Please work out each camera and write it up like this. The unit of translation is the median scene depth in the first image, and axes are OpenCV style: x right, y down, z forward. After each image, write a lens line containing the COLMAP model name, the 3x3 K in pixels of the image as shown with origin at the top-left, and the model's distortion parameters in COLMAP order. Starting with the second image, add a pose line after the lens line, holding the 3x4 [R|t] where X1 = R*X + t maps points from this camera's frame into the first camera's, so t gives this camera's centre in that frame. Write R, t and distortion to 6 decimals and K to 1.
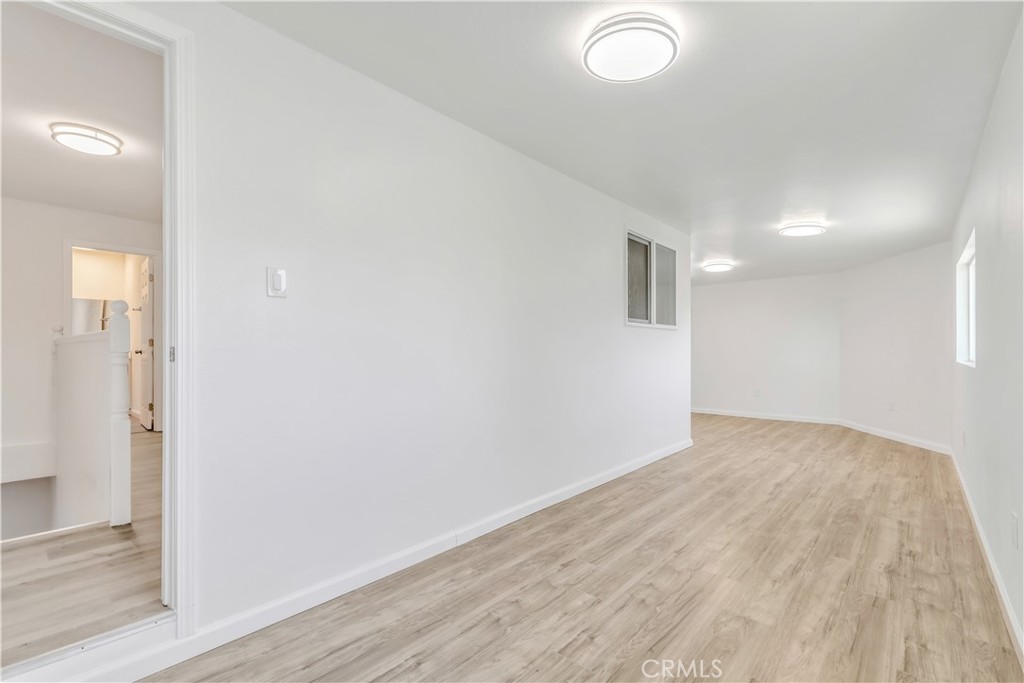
lens RADIAL K [[466.4, 0, 520.6], [0, 466.4, 351.3], [0, 0, 1]] dist [0.002673, 0.000411]
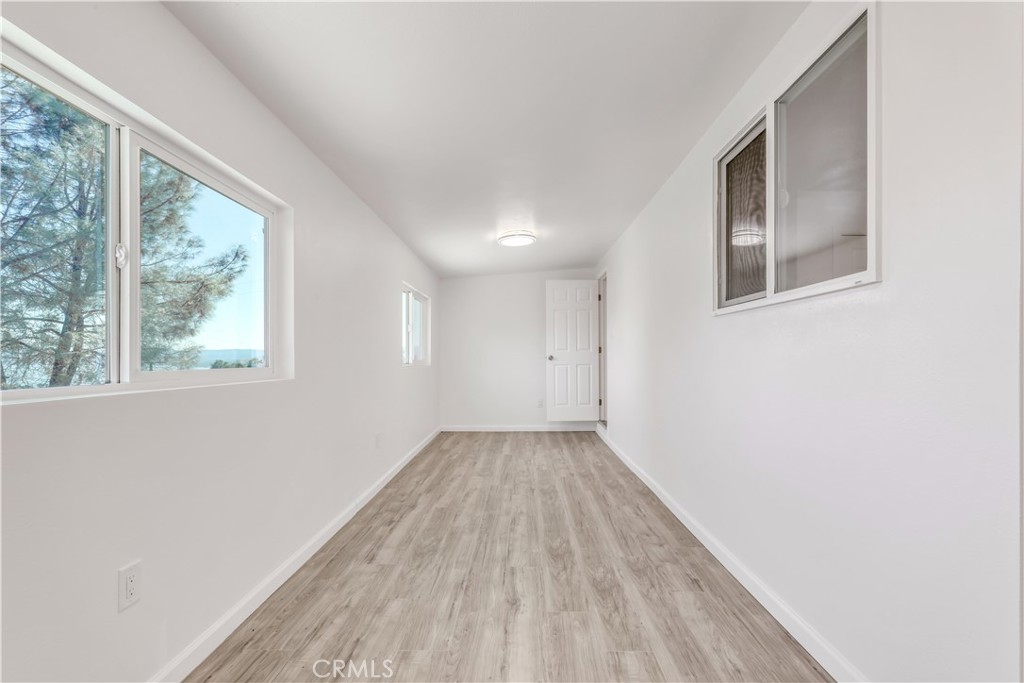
lens RADIAL K [[466.4, 0, 518.0], [0, 466.4, 346.4], [0, 0, 1]] dist [0.002673, 0.000411]
pose [[-0.767492, -0.012578, -0.640935, 1.161457], [-0.000179, 0.999812, -0.019405, -0.006895], [0.641059, -0.014778, -0.767350, 1.835501]]
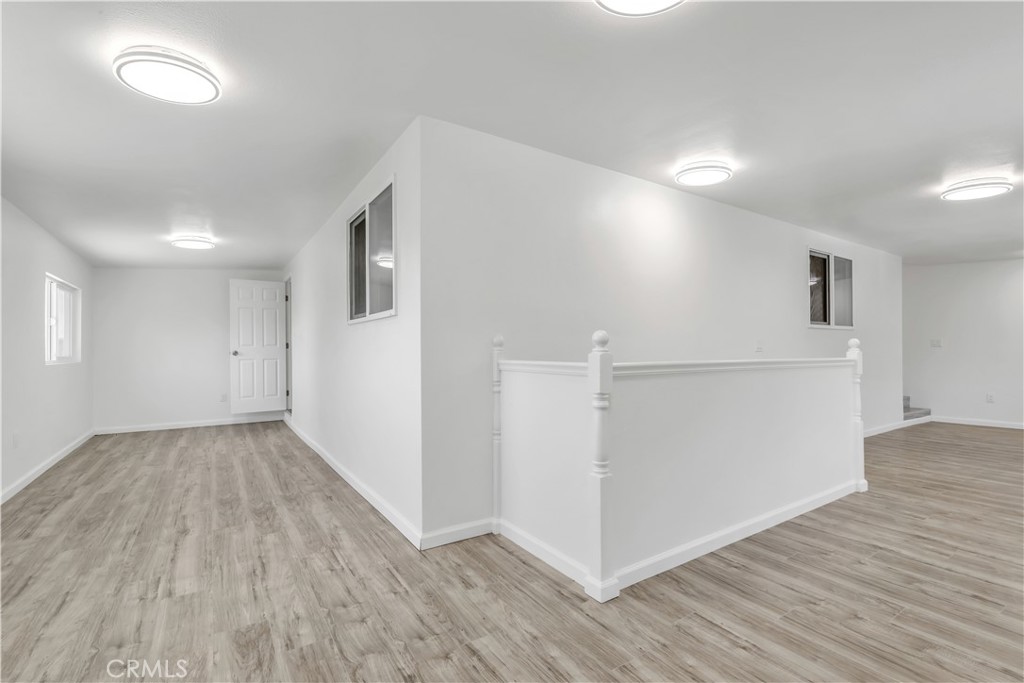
lens RADIAL K [[466.4, 0, 515.1], [0, 466.4, 345.7], [0, 0, 1]] dist [0.002673, 0.000411]
pose [[-0.283727, -0.007995, -0.958872, 1.445873], [0.002846, 0.999954, -0.009180, -0.007136], [0.958901, -0.005334, -0.283691, 2.218712]]
